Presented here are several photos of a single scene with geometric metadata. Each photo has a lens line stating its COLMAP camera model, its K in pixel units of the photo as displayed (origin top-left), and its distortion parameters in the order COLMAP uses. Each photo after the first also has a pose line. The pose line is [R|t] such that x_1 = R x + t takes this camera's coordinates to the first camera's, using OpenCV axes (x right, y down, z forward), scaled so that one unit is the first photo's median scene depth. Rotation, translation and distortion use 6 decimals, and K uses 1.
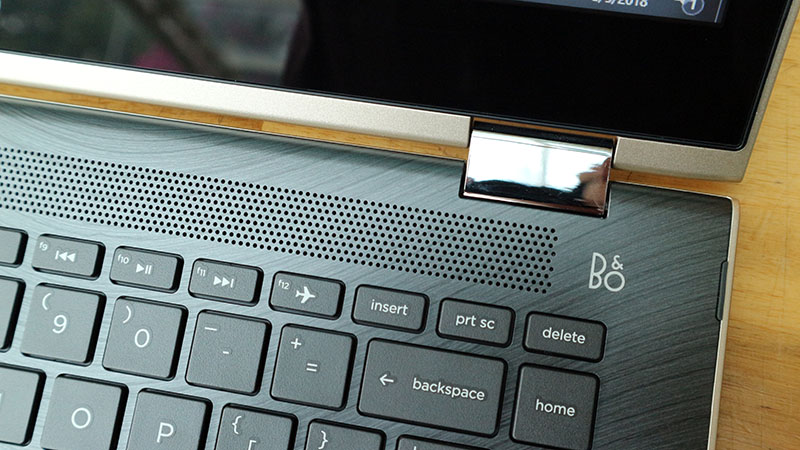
lens RADIAL K [[939.2, 0, 400.0], [0, 939.2, 225.0], [0, 0, 1]] dist [-0.002934, 0.057436]
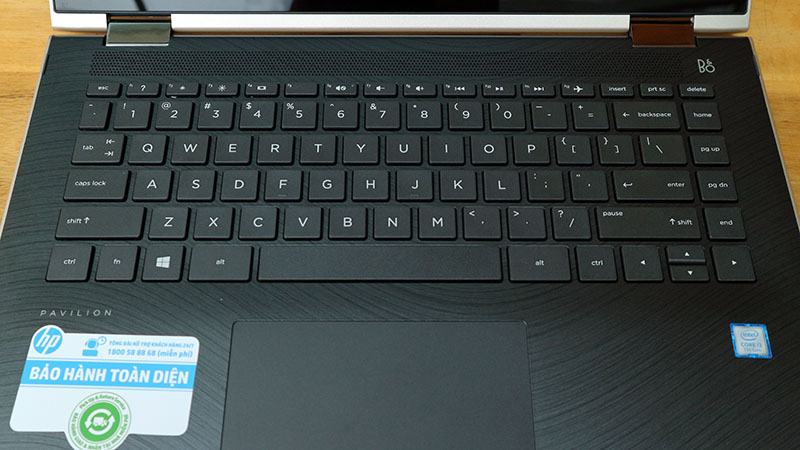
lens RADIAL K [[939.2, 0, 400.0], [0, 939.2, 225.0], [0, 0, 1]] dist [-0.002934, 0.057436]
pose [[0.978877, -0.095917, 0.180554, -0.941352], [0.152831, 0.929891, -0.334583, 1.046791], [-0.135803, 0.355110, 0.924908, -0.850692]]
